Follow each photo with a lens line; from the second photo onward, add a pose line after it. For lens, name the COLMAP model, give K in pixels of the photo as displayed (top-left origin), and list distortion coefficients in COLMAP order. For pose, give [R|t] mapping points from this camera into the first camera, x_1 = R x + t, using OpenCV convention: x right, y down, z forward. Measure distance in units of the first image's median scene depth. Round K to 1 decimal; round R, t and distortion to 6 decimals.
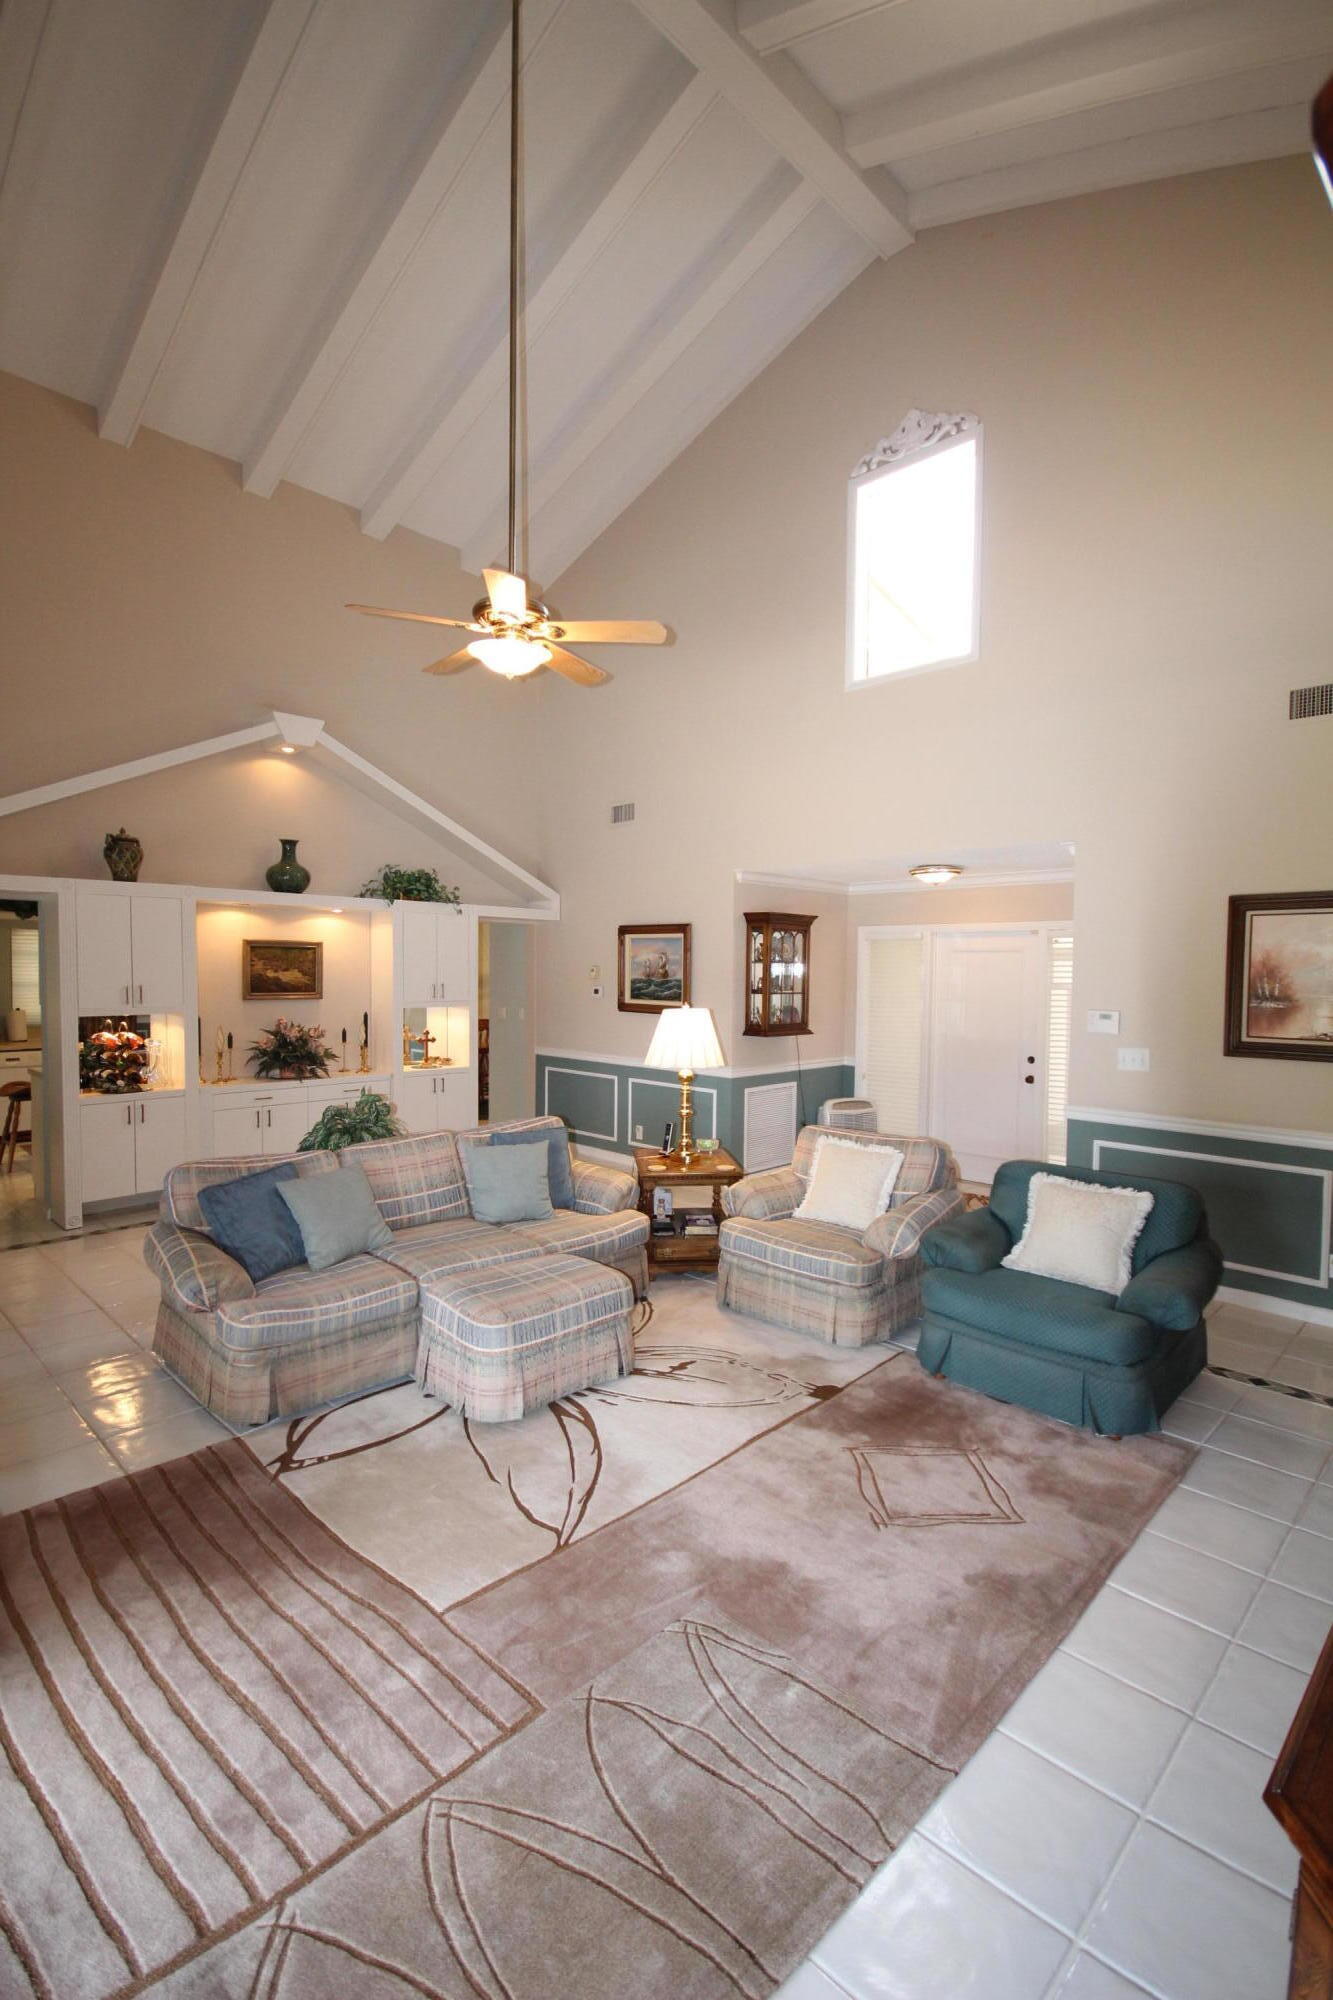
lens RADIAL K [[954.1, 0, 670.0], [0, 954.1, 1002.8], [0, 0, 1]] dist [-0.005518, -0.000036]
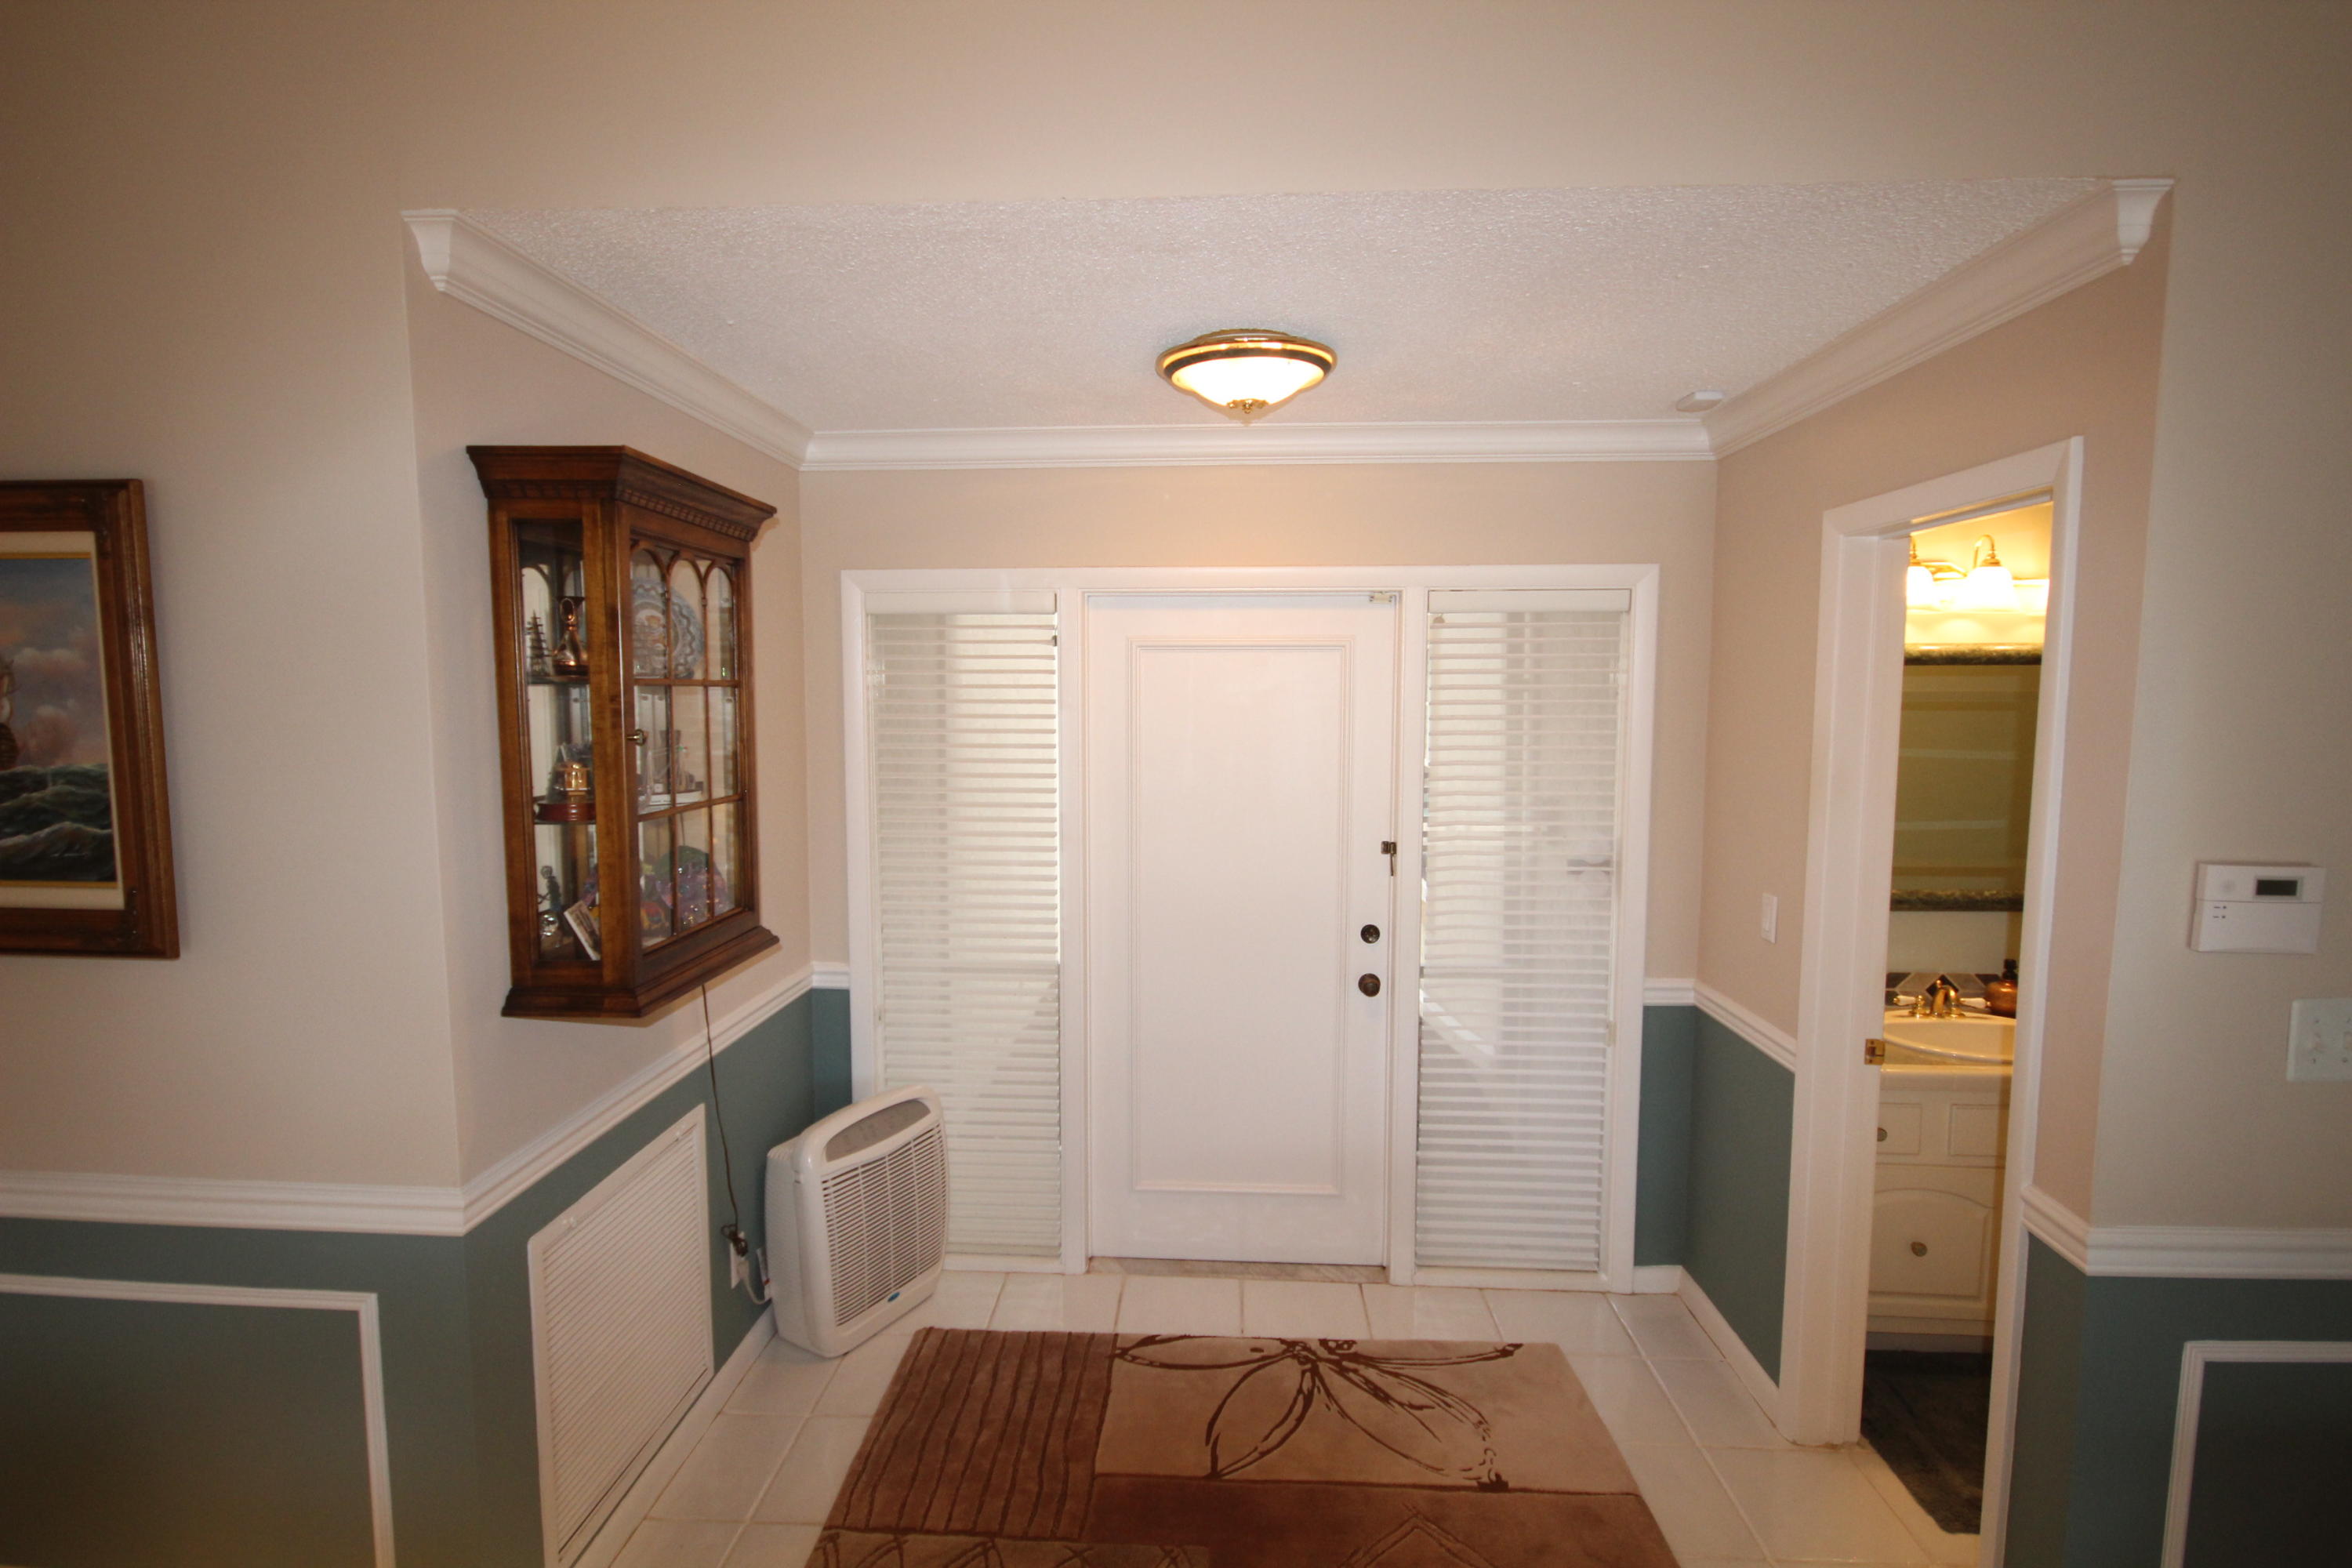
lens RADIAL K [[1122.0, 0, 1169.5], [0, 1122.0, 785.7], [0, 0, 1]] dist [-0.005518, -0.000036]
pose [[0.745445, -0.067533, 0.663138, 0.022671], [0.029632, 0.997228, 0.068247, -0.031266], [-0.665909, -0.031225, 0.745380, 0.692890]]
